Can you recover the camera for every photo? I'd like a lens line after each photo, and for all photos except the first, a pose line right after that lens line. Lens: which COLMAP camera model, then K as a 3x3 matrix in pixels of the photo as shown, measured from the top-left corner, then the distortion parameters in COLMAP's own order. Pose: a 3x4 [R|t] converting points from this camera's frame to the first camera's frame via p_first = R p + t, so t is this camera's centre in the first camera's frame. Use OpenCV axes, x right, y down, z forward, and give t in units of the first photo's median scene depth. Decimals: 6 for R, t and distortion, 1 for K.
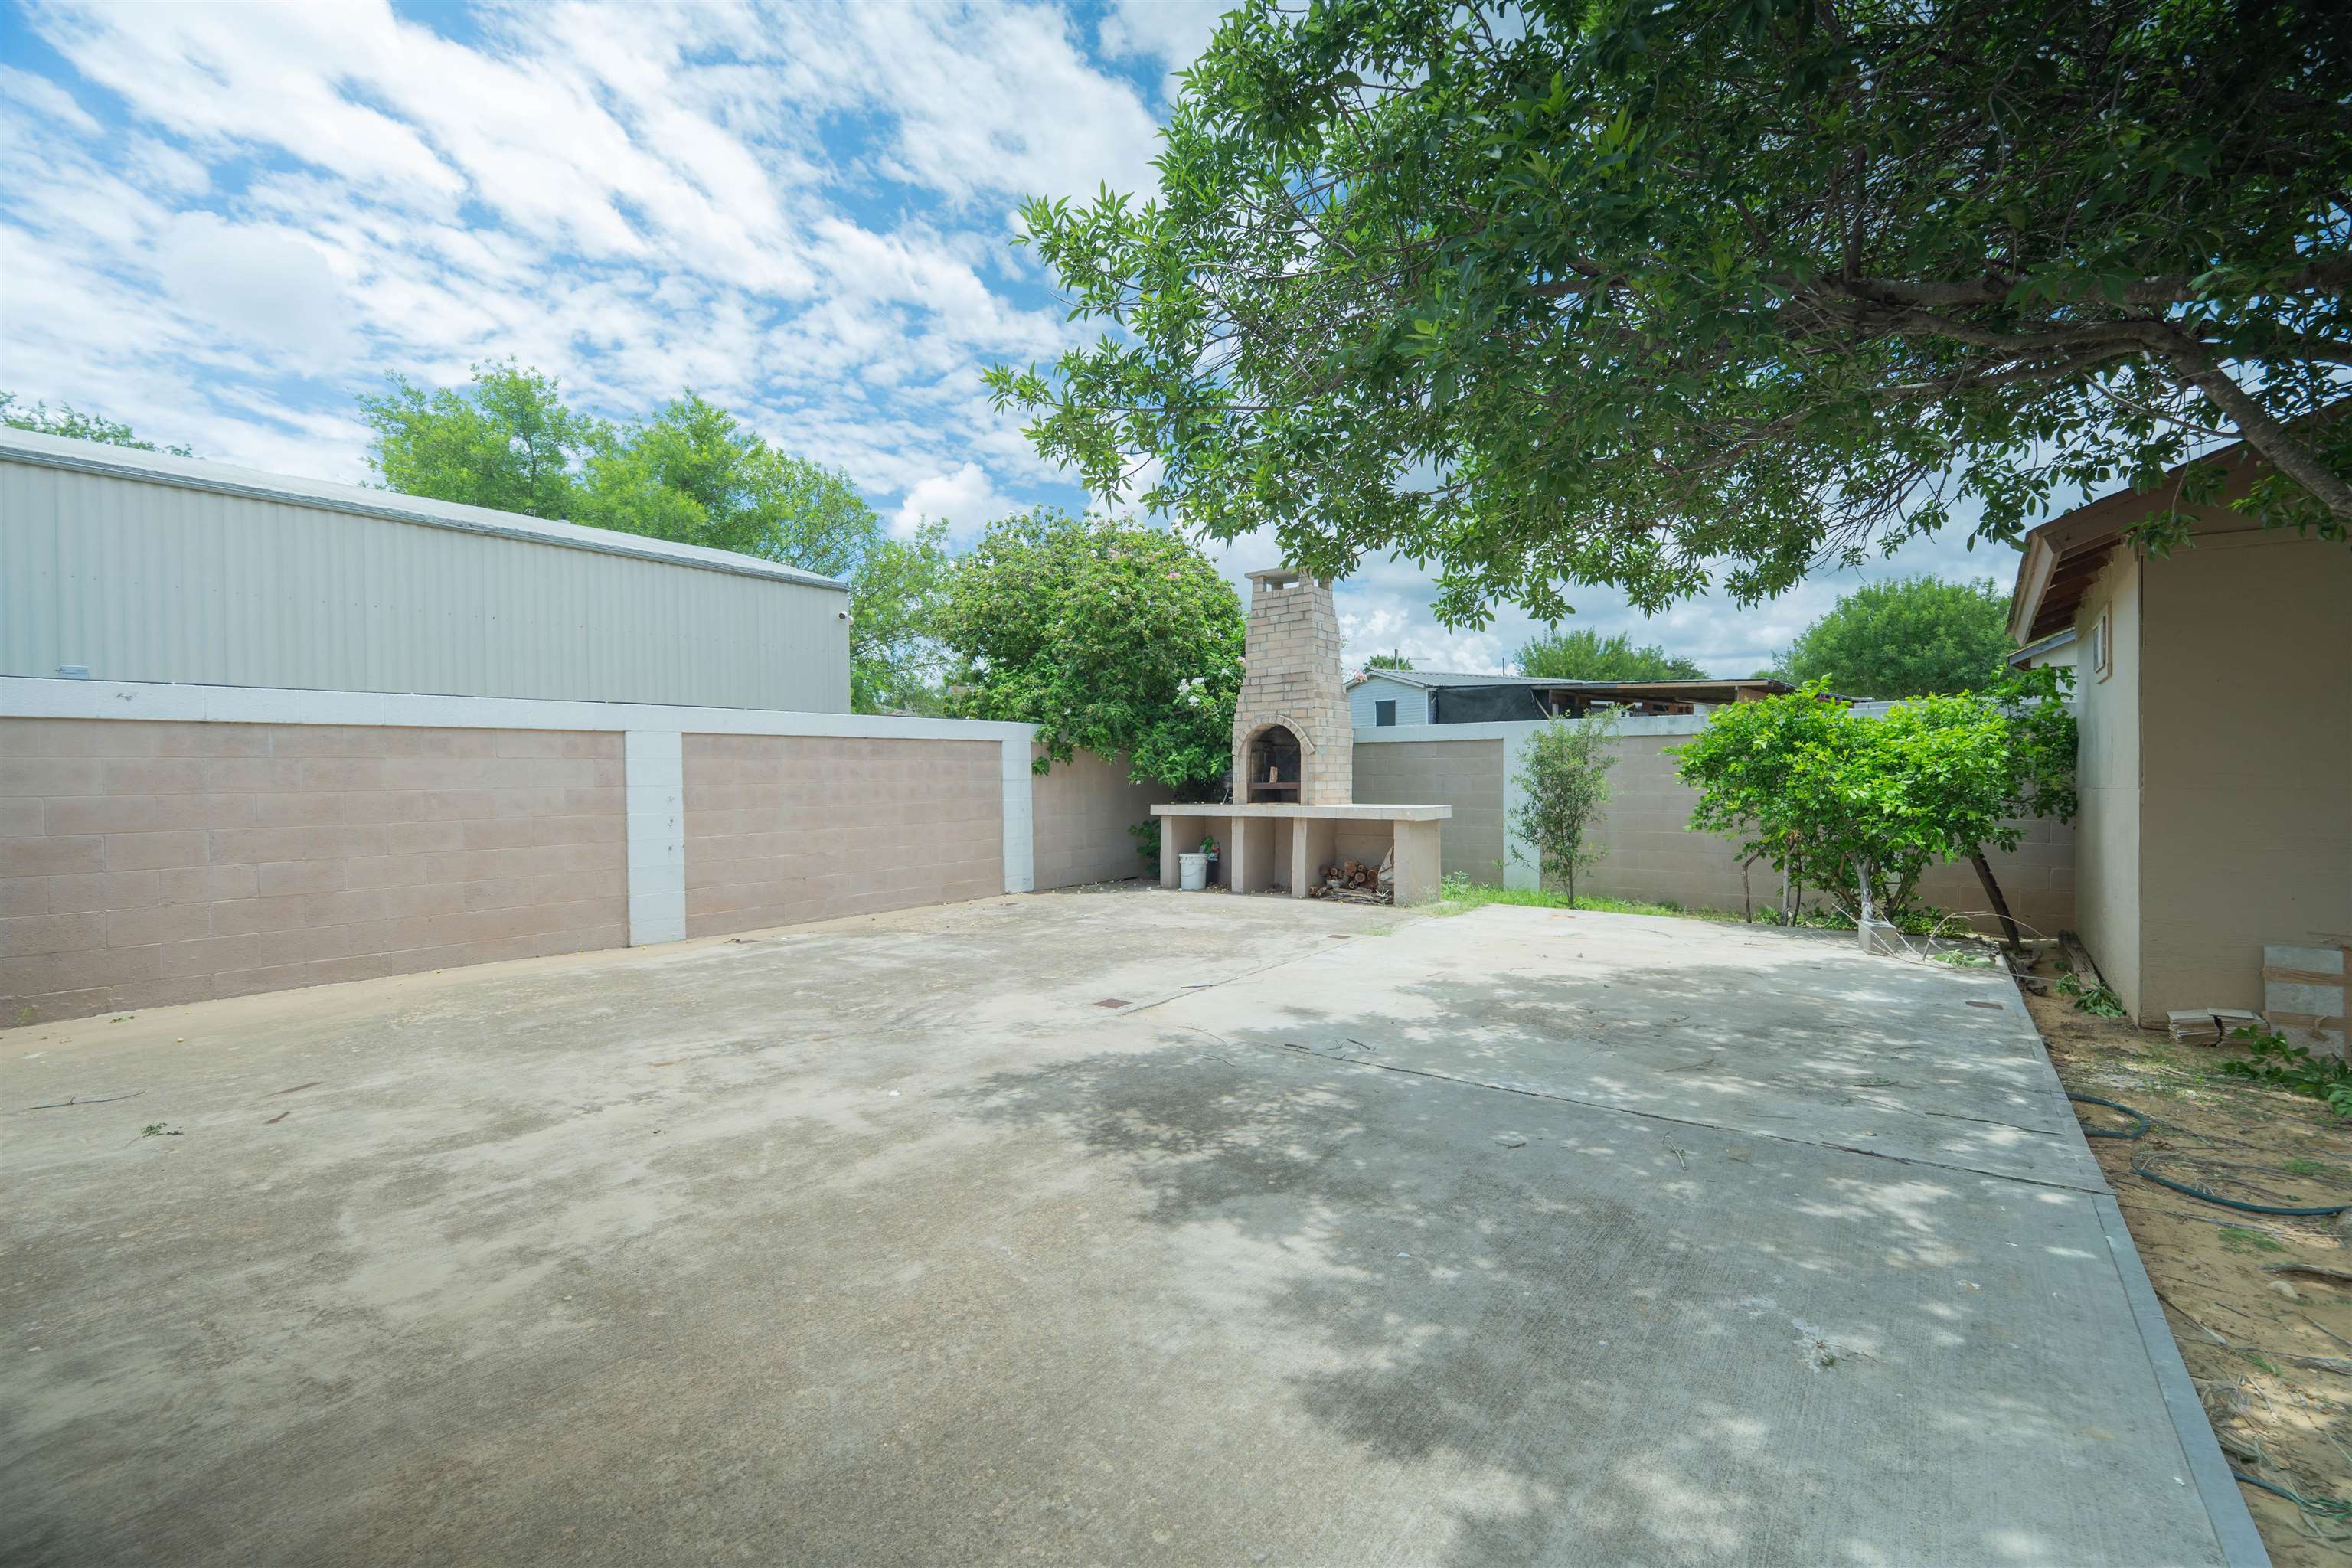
lens RADIAL K [[954.0, 0, 1177.4], [0, 954.0, 787.2], [0, 0, 1]] dist [-0.013432, -0.000006]
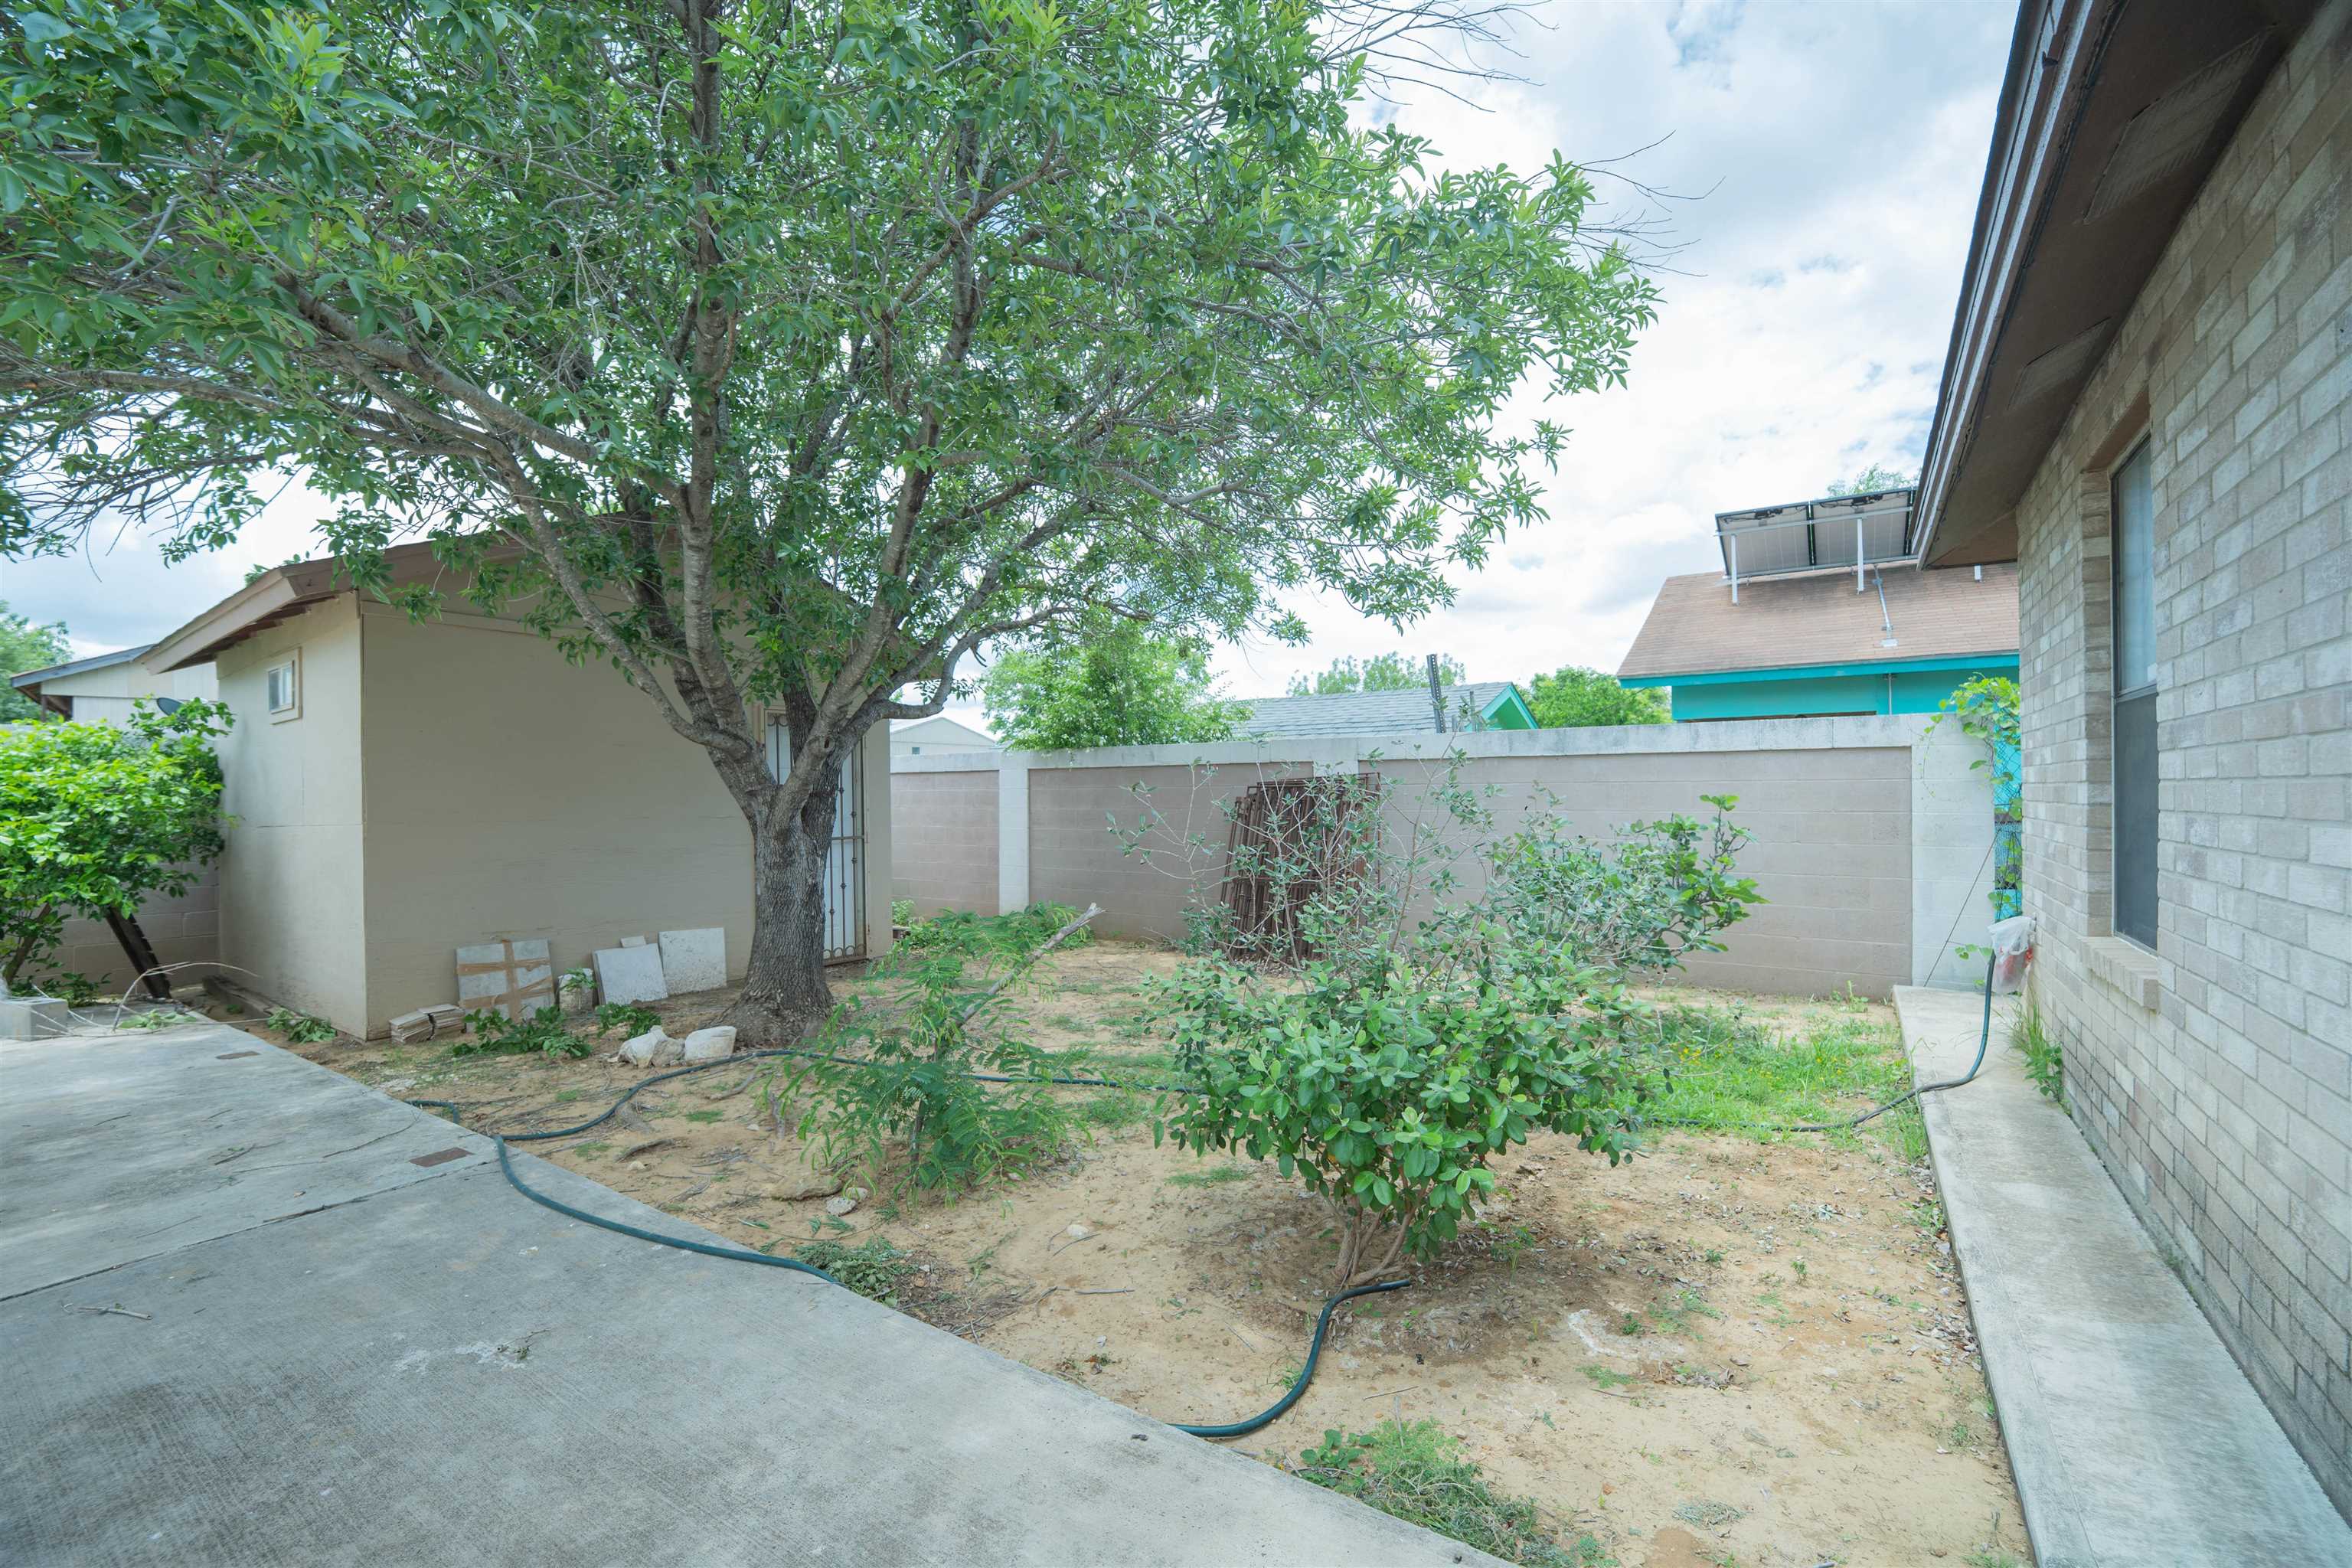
lens RADIAL K [[954.0, 0, 1177.4], [0, 954.0, 787.2], [0, 0, 1]] dist [-0.013432, -0.000006]
pose [[-0.015150, 0.014706, 0.999777, -0.105333], [0.026641, 0.999543, -0.014299, 0.000067], [-0.999530, 0.026419, -0.015535, 0.064767]]
